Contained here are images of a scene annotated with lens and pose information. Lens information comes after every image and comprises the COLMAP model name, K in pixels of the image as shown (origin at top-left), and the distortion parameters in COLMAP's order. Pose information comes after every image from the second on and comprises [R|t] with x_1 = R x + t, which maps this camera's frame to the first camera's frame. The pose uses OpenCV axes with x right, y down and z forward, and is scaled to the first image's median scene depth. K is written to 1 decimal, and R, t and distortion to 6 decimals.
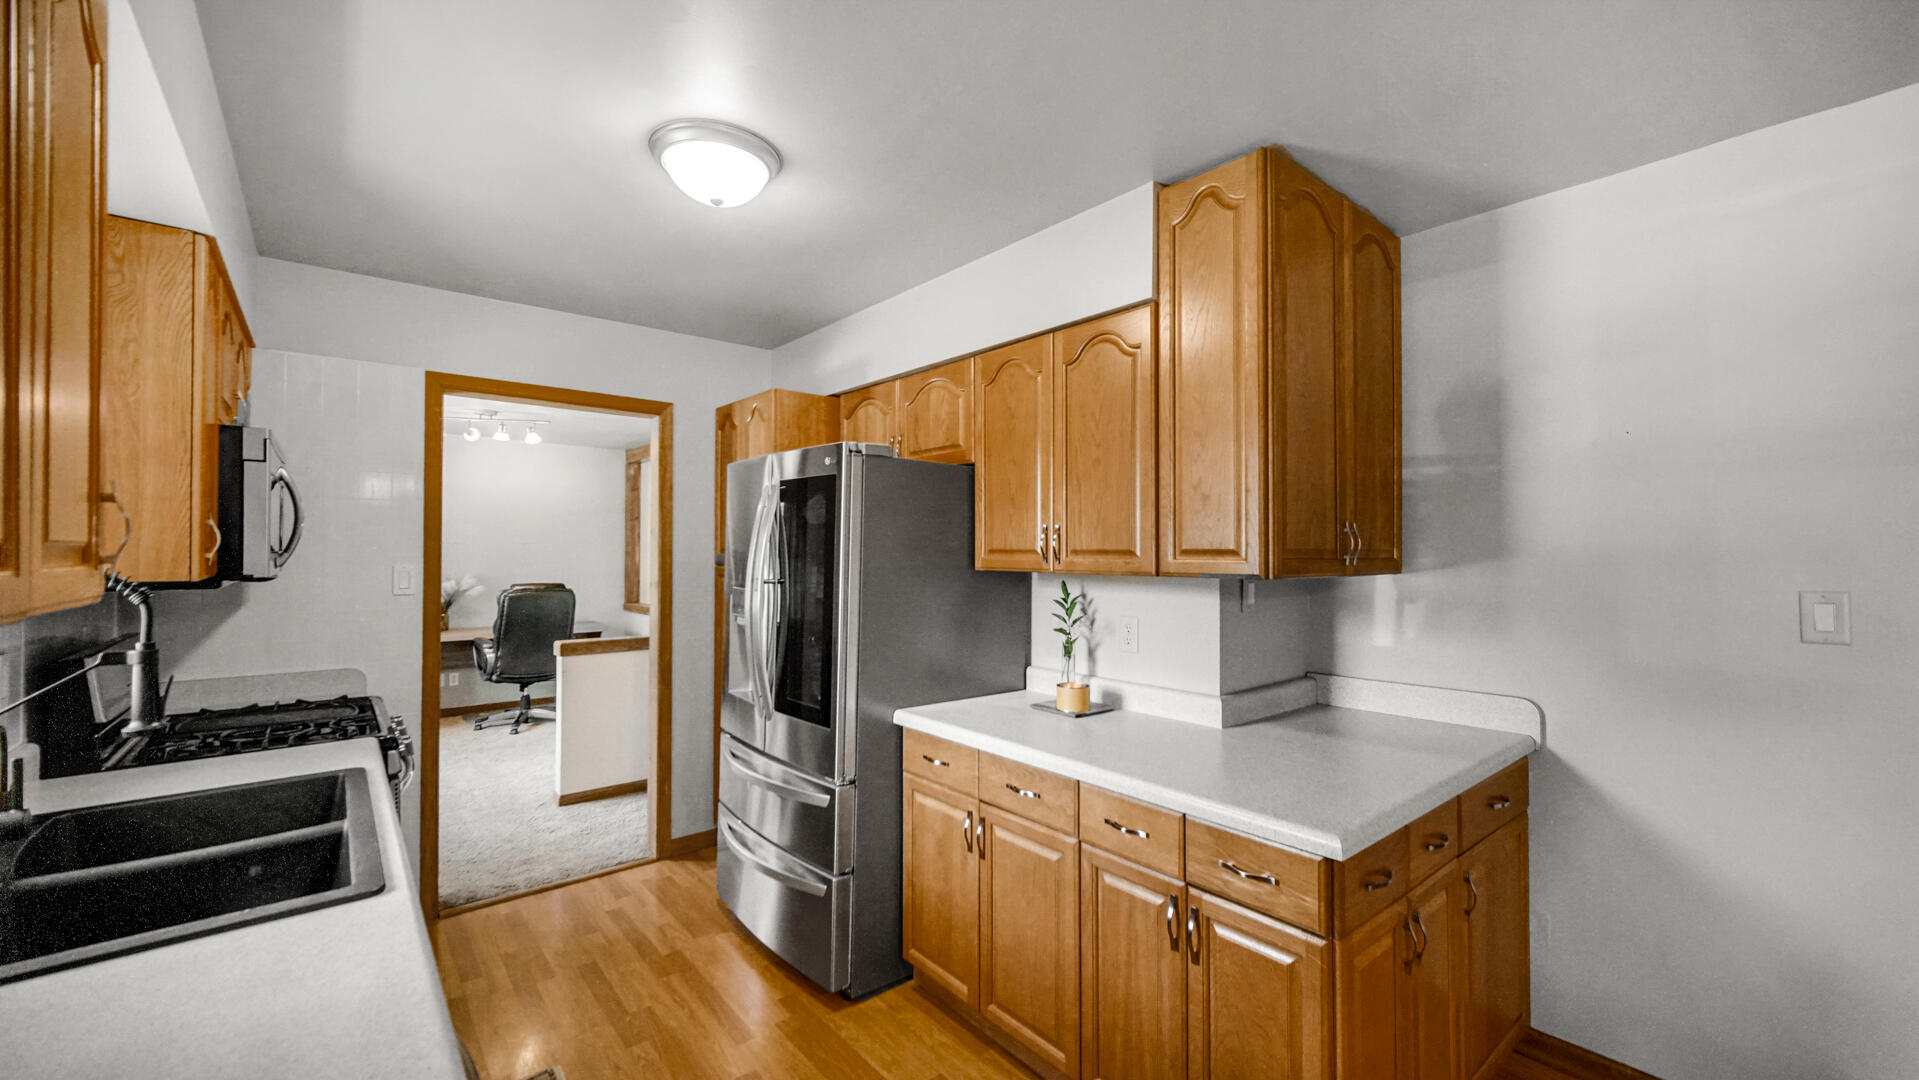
lens RADIAL K [[747.6, 0, 959.5], [0, 747.6, 540.0], [0, 0, 1]] dist [0.009618, -0.000083]
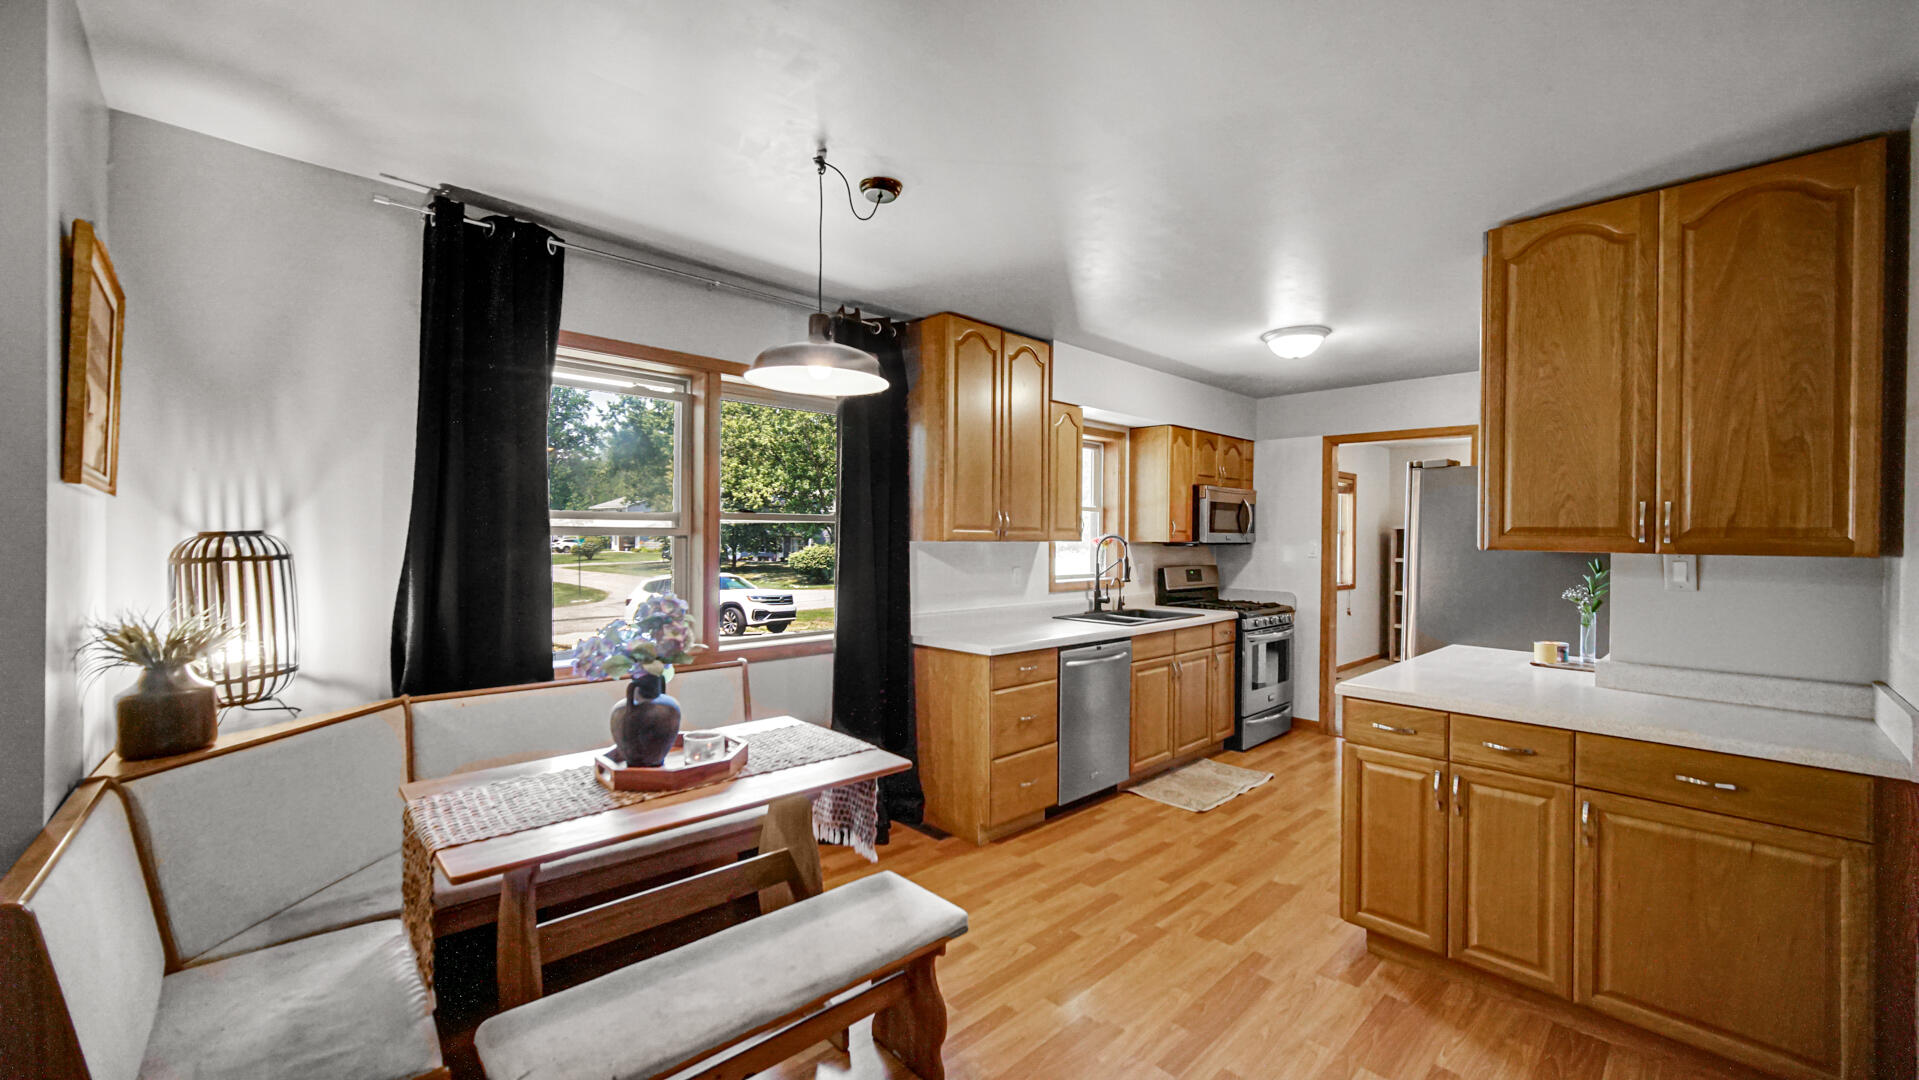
lens RADIAL K [[758.2, 0, 952.8], [0, 758.2, 538.5], [0, 0, 1]] dist [-0.000746, -0.000133]
pose [[0.070915, 0.004276, -0.997473, 1.220370], [0.004333, 0.999980, 0.004595, 0.015282], [0.997473, -0.004648, 0.070895, -0.045230]]
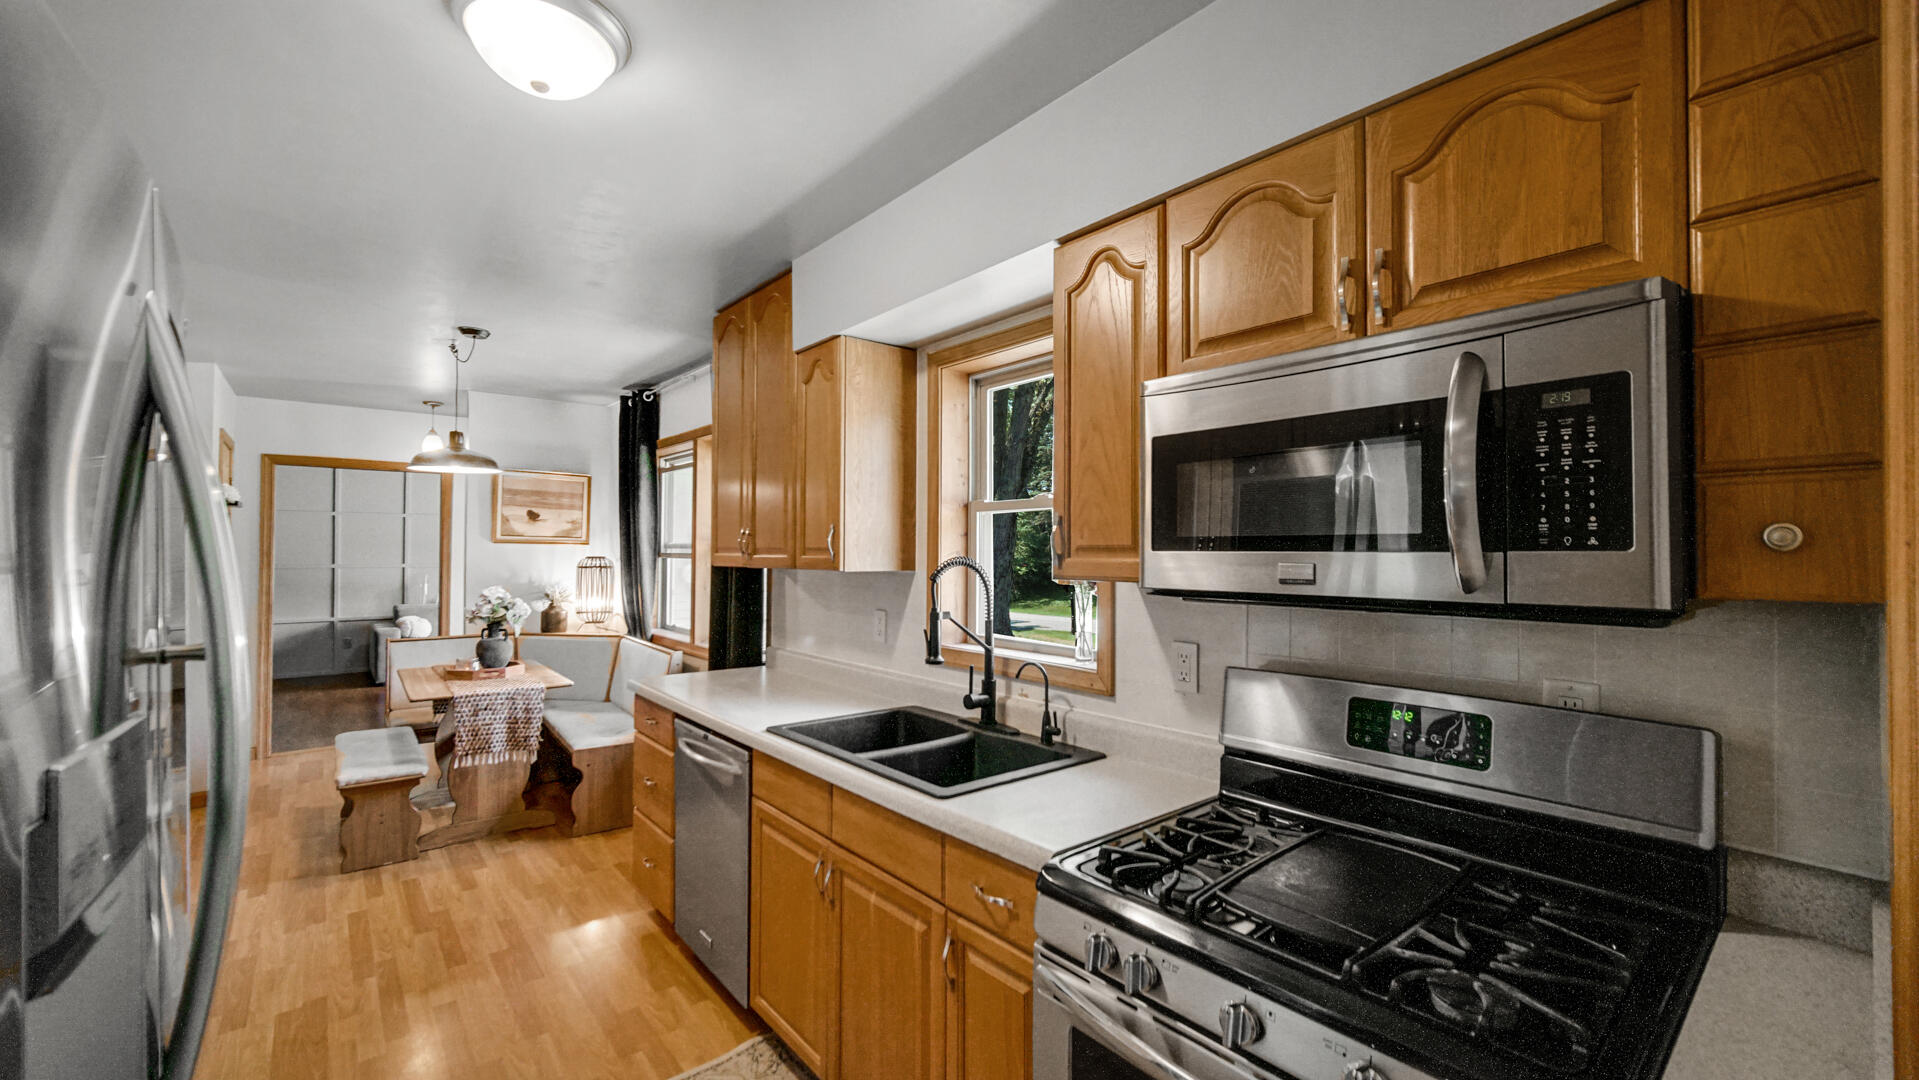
lens RADIAL K [[758.2, 0, 952.8], [0, 758.2, 538.5], [0, 0, 1]] dist [-0.000746, -0.000133]
pose [[-0.999980, -0.002518, 0.005823, -0.560119], [-0.002664, 0.999679, -0.025214, 0.008979], [-0.005758, -0.025229, -0.999665, 1.303057]]
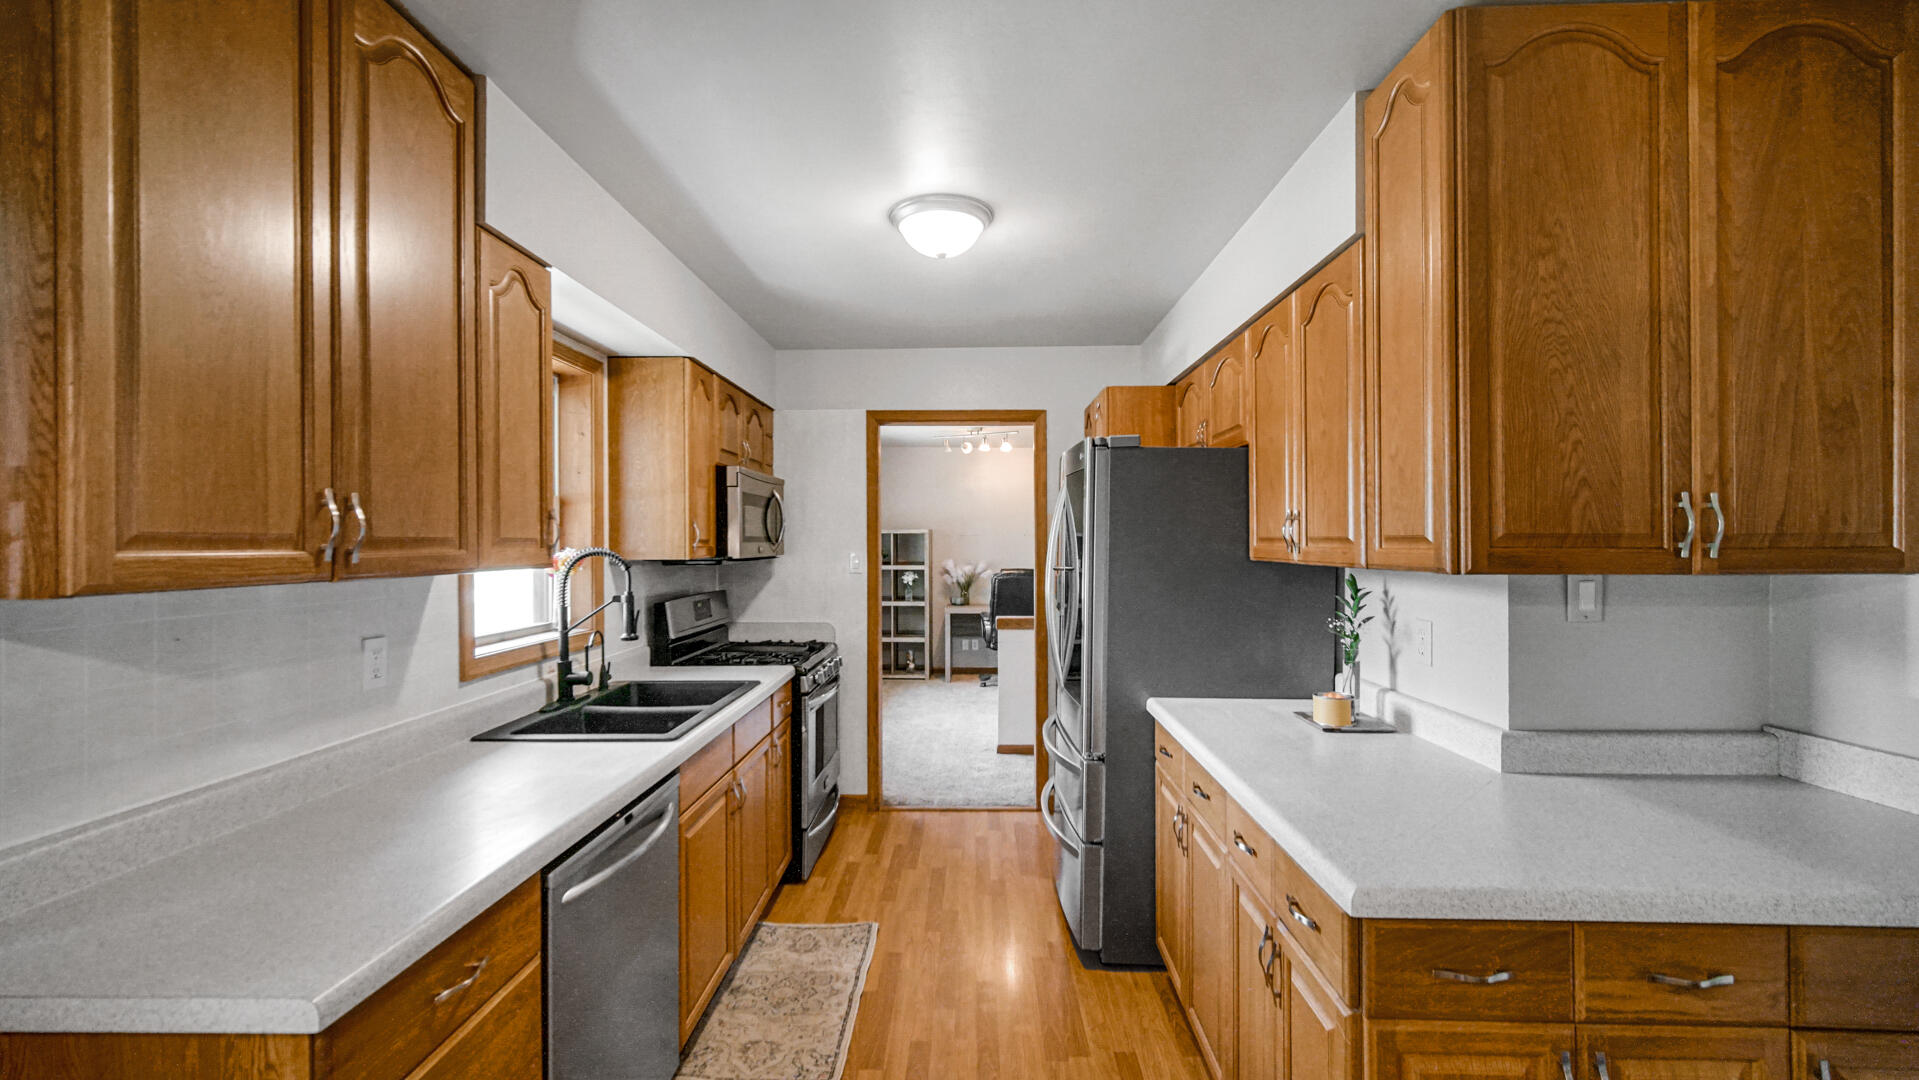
lens RADIAL K [[777.3, 0, 949.5], [0, 777.3, 537.6], [0, 0, 1]] dist [-0.000736, -0.000105]
pose [[0.745414, -0.007351, -0.666561, 0.392858], [0.014297, 0.999885, 0.004961, 0.002742], [0.666448, -0.013228, 0.745434, 0.042393]]
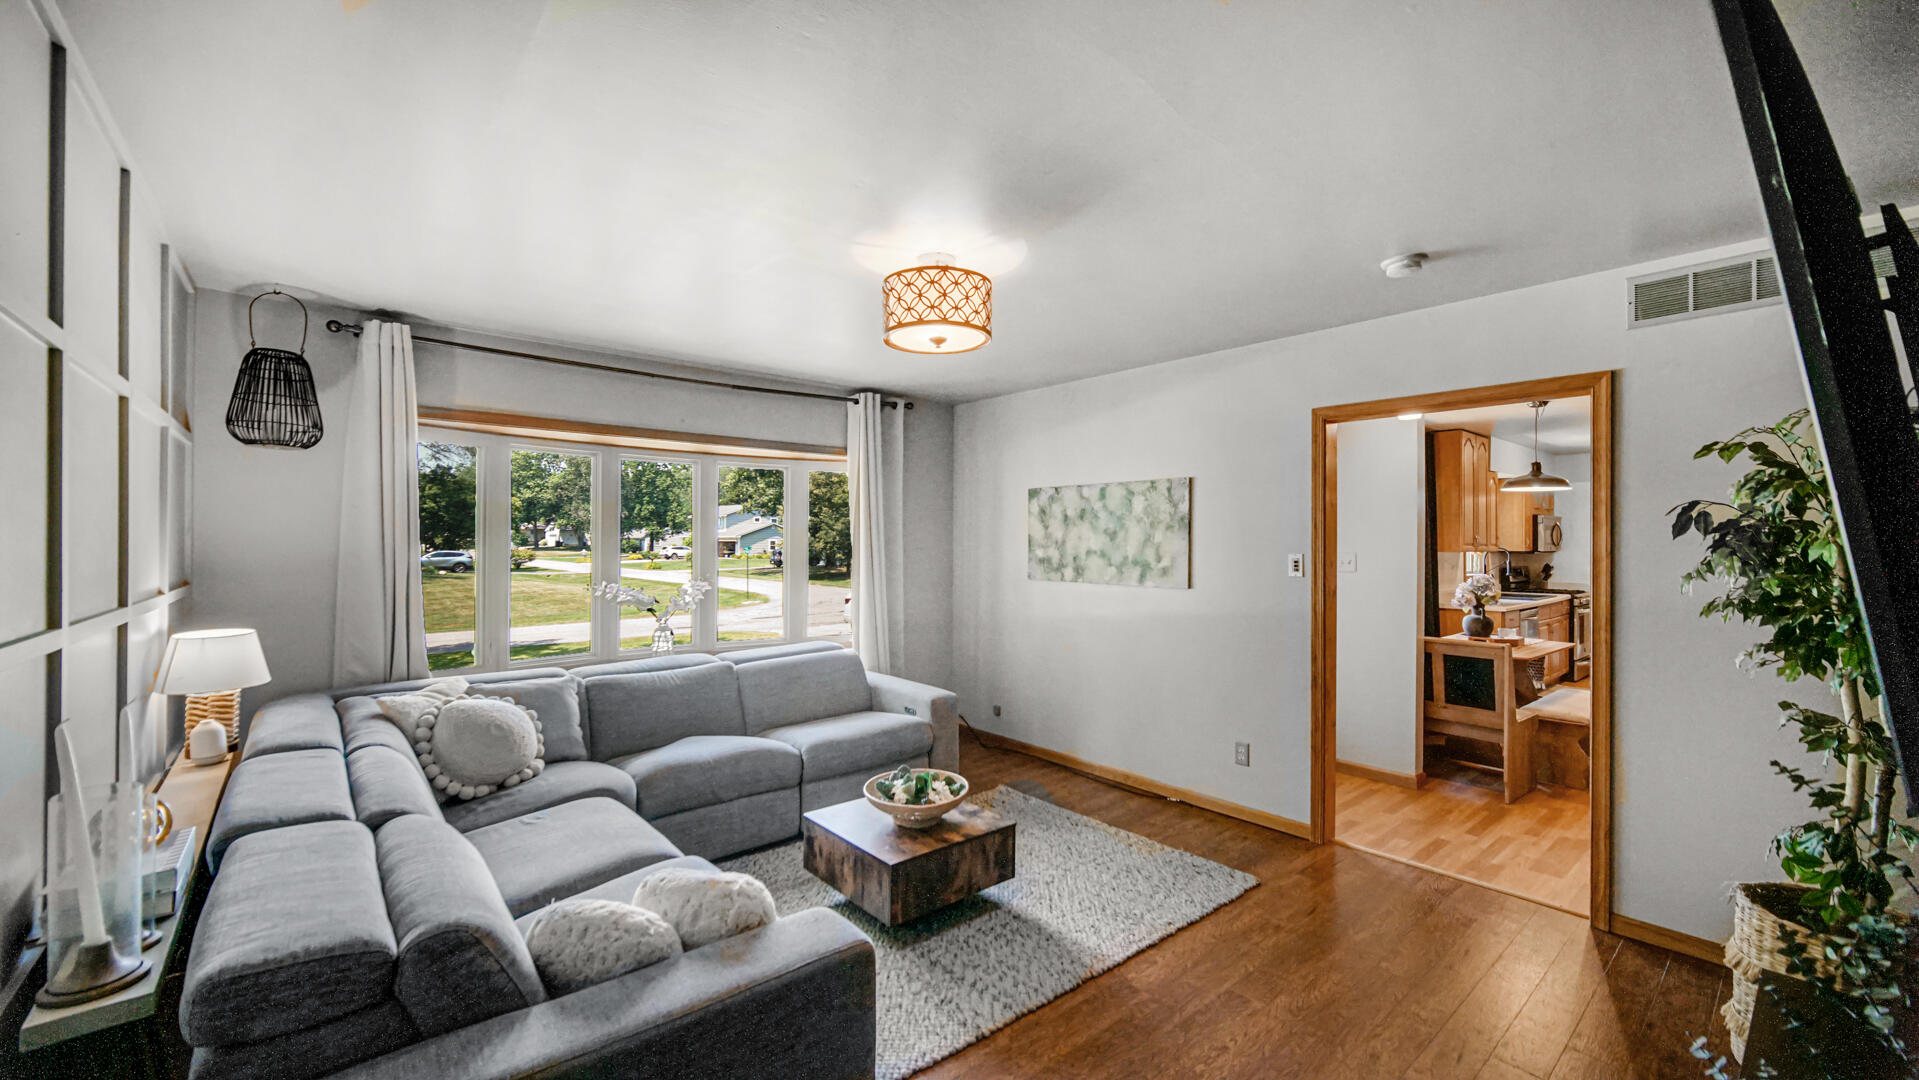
lens RADIAL K [[758.2, 0, 952.8], [0, 758.2, 538.5], [0, 0, 1]] dist [-0.000746, -0.000133]
pose [[0.005693, -0.003991, -0.999976, 2.369568], [0.007661, 0.999963, -0.003948, -0.019946], [0.999954, -0.007638, 0.005723, -1.660721]]
